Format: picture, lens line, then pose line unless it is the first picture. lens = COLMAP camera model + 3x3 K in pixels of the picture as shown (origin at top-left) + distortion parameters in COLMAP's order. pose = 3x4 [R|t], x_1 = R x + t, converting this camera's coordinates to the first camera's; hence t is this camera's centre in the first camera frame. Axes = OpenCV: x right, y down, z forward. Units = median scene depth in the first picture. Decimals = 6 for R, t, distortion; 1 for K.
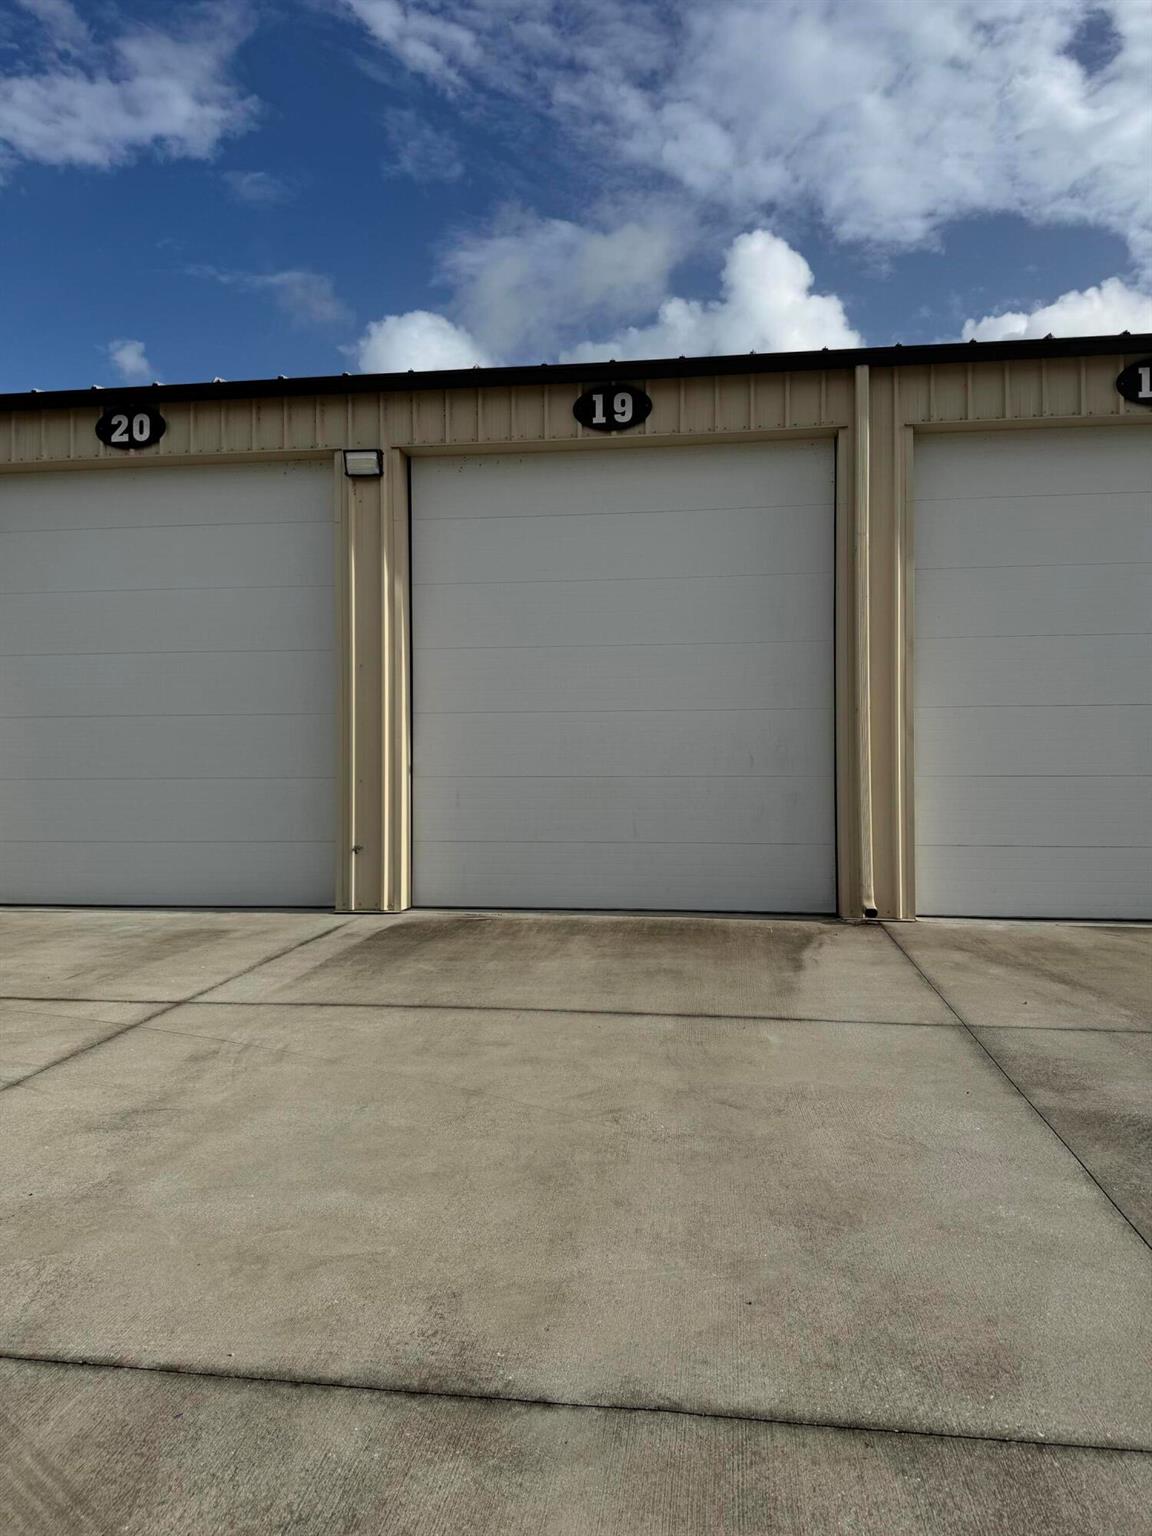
lens RADIAL K [[1074.7, 0, 578.2], [0, 1074.7, 738.8], [0, 0, 1]] dist [0.061064, -0.074971]
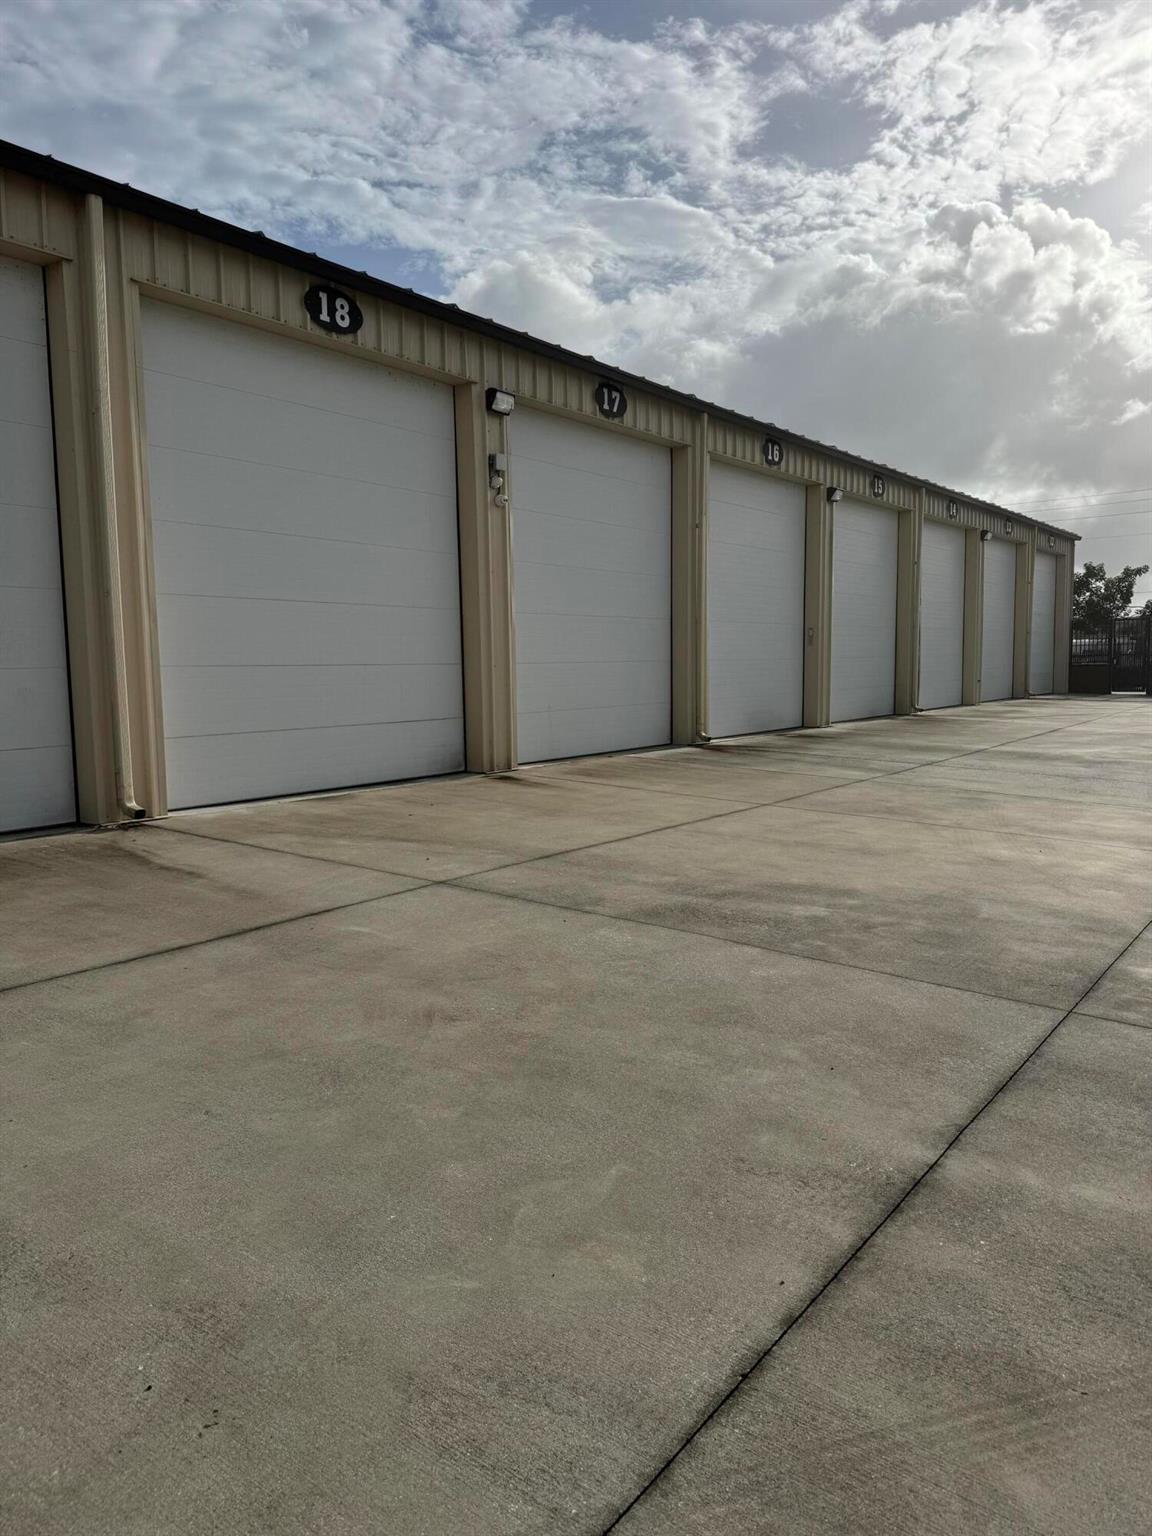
lens RADIAL K [[1075.3, 0, 534.1], [0, 1075.3, 767.7], [0, 0, 1]] dist [0.095337, -0.148321]
pose [[0.499258, -0.092172, 0.861537, -0.868323], [-0.014043, 0.993334, 0.114410, 0.018890], [-0.866340, -0.069218, 0.494636, 0.550170]]
